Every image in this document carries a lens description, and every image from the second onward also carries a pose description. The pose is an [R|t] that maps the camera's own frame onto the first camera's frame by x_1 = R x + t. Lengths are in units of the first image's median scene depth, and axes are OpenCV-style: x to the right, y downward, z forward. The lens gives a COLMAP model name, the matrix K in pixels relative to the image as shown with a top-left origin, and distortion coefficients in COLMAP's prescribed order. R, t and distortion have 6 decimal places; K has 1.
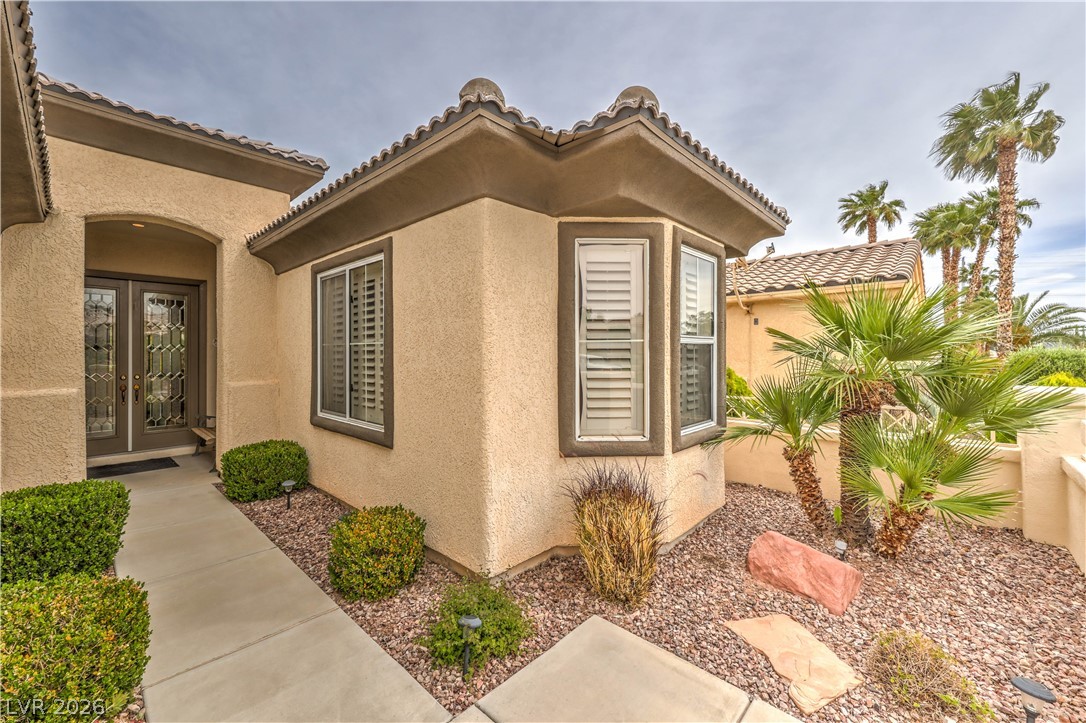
lens RADIAL K [[433.5, 0, 544.4], [0, 433.5, 349.7], [0, 0, 1]] dist [-0.000794, 0.000136]
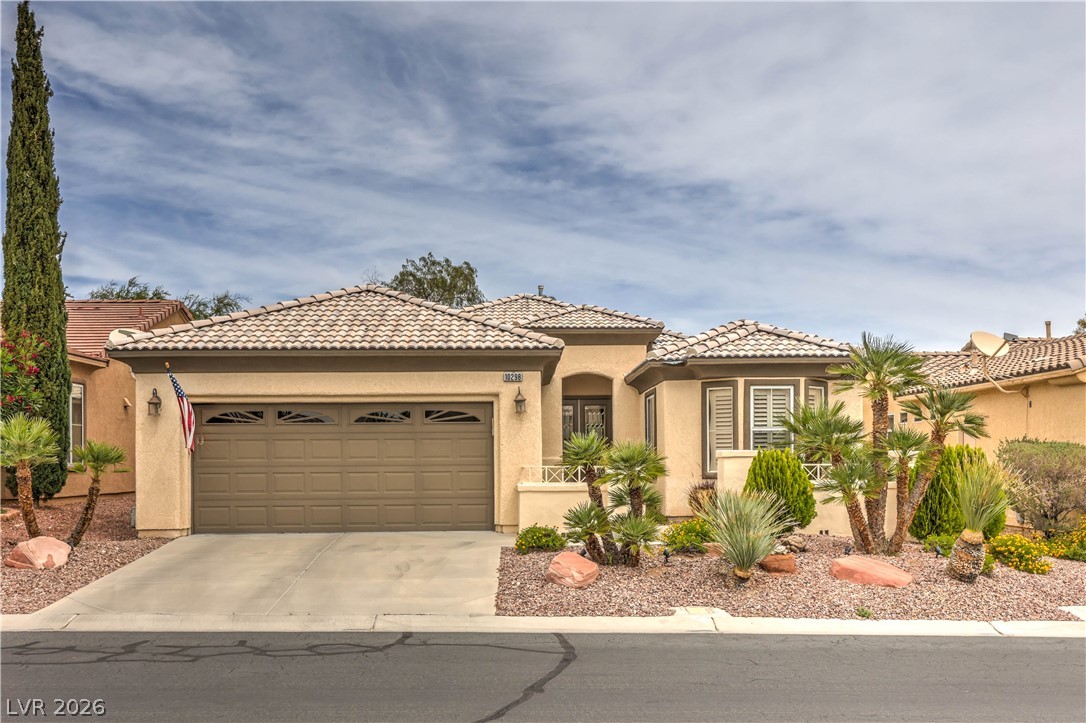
lens RADIAL K [[1142.5, 0, 565.1], [0, 1142.5, 409.1], [0, 0, 1]] dist [0.053428, -0.011929]
pose [[0.704014, -0.035341, -0.709307, 3.132024], [0.008341, 0.999104, -0.041501, 0.091185], [0.710138, 0.023301, 0.703677, -3.138838]]
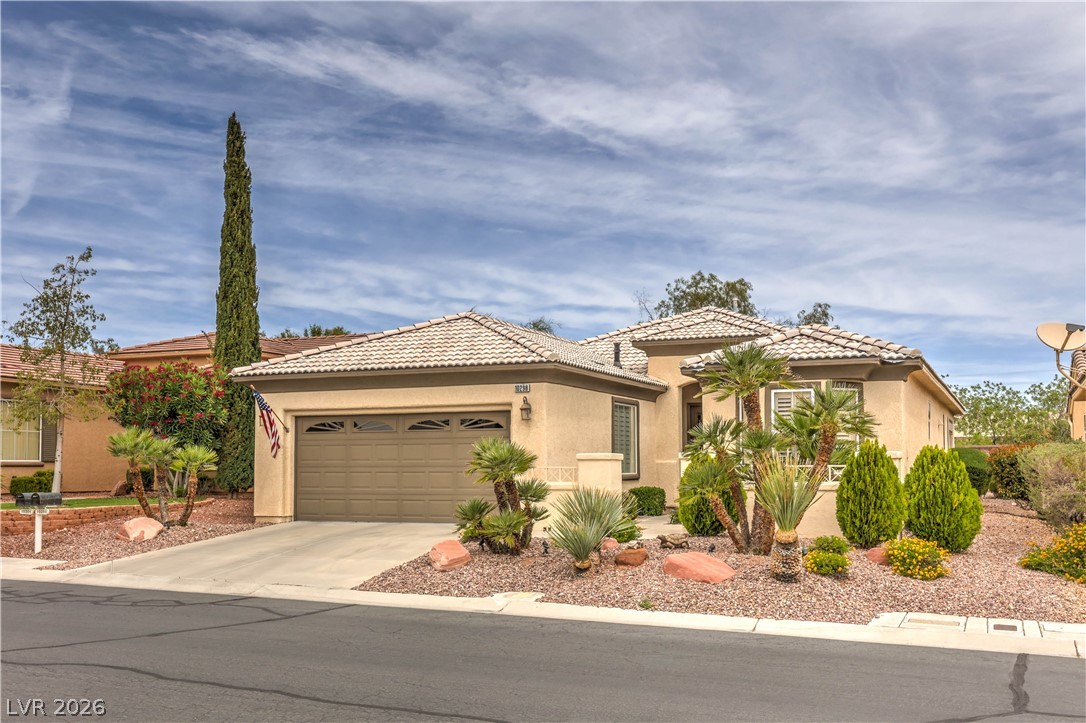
lens RADIAL K [[1100.2, 0, 543.0], [0, 1100.2, 361.5], [0, 0, 1]] dist [0.031015, -0.003601]
pose [[0.326259, -0.093367, -0.940658, 4.422682], [0.005864, 0.995291, -0.096755, 0.133039], [0.945262, 0.026051, 0.325270, -1.662004]]
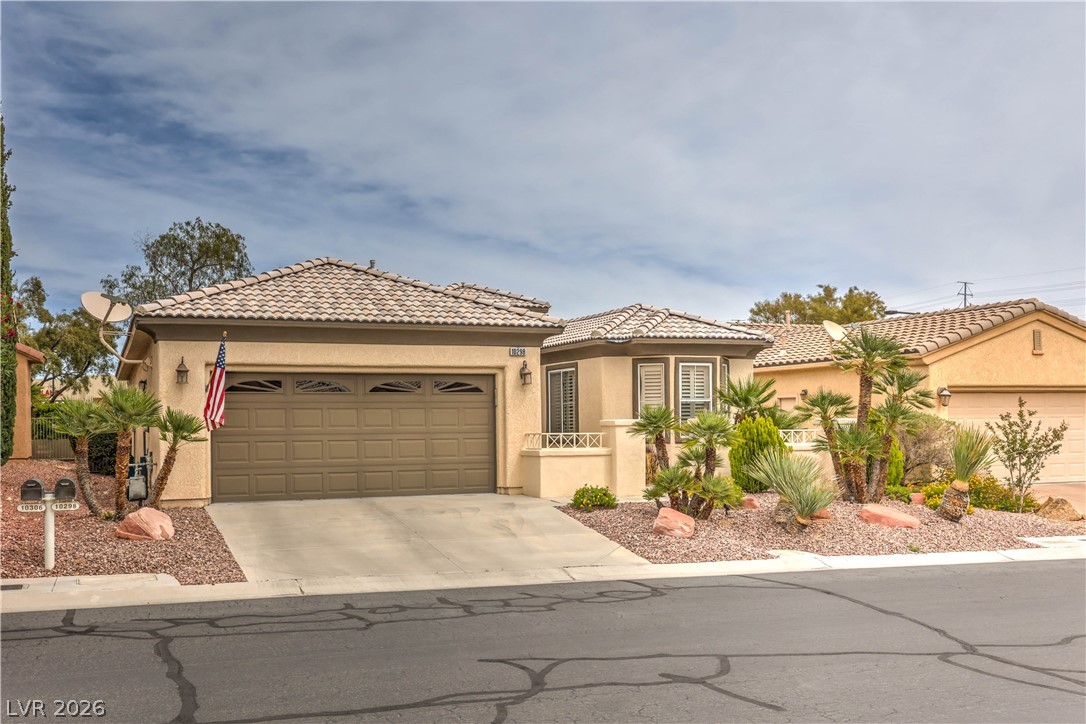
lens RADIAL K [[1118.3, 0, 541.8], [0, 1118.3, 376.6], [0, 0, 1]] dist [0.096749, -0.011959]
pose [[0.906374, -0.026235, -0.421662, 1.948143], [0.010396, 0.999153, -0.039818, 0.076734], [0.422349, 0.031707, 0.905879, -4.409368]]
